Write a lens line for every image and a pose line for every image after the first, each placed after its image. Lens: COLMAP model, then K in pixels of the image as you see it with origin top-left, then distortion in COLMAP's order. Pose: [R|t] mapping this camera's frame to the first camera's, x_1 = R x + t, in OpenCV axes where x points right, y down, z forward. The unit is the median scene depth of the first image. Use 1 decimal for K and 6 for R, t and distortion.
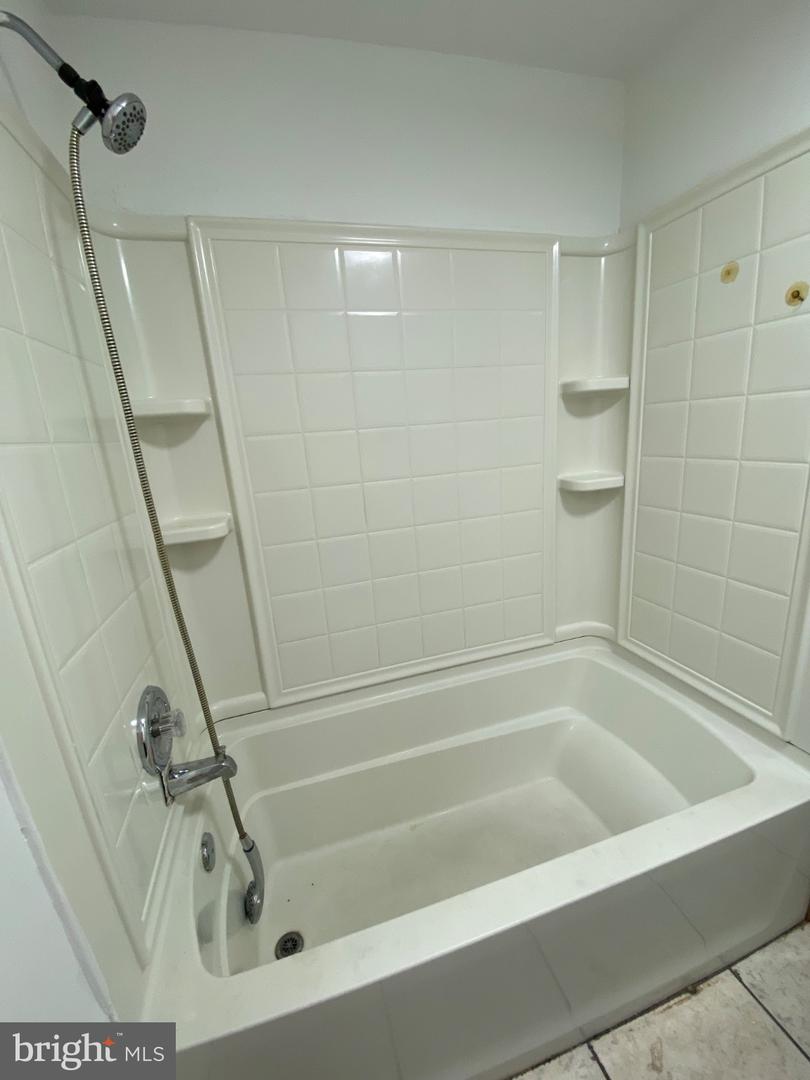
lens RADIAL K [[441.8, 0, 405.6], [0, 441.8, 544.1], [0, 0, 1]] dist [0.014164, -0.015997]
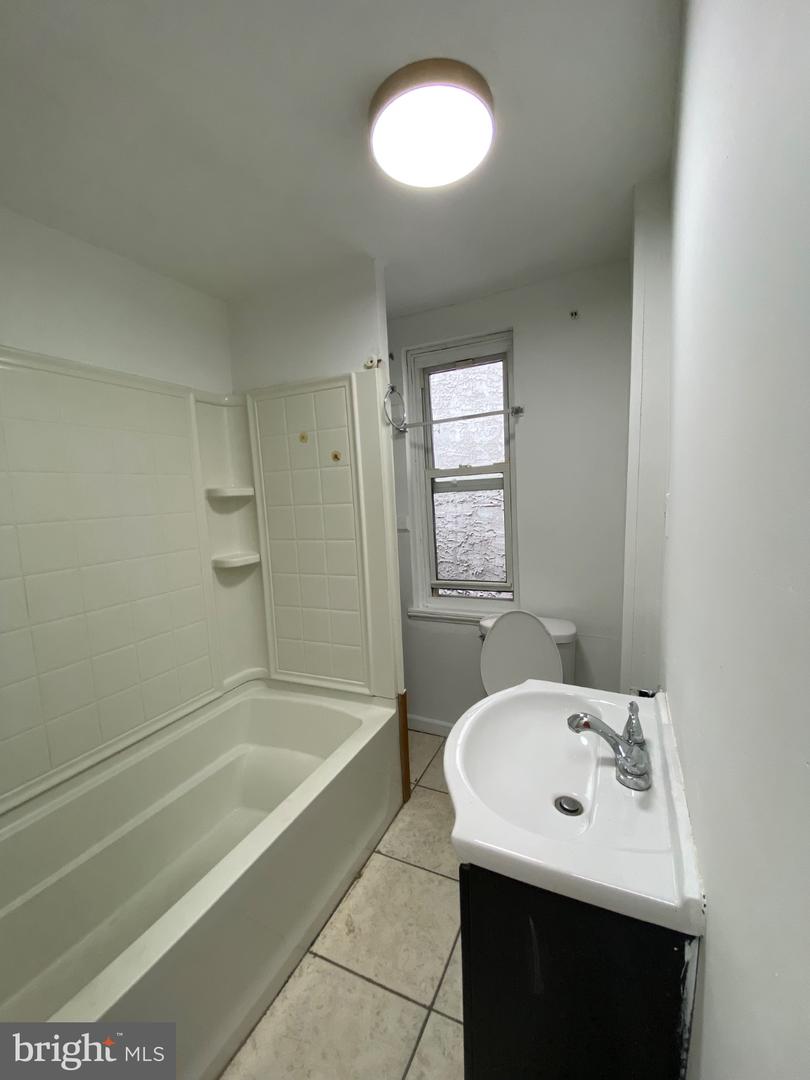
lens RADIAL K [[441.8, 0, 405.6], [0, 441.8, 544.1], [0, 0, 1]] dist [0.014164, -0.015997]
pose [[0.672972, -0.041201, 0.738520, -0.241678], [0.183339, 0.976582, -0.112584, 0.061032], [-0.716587, 0.211165, 0.664766, -0.290783]]
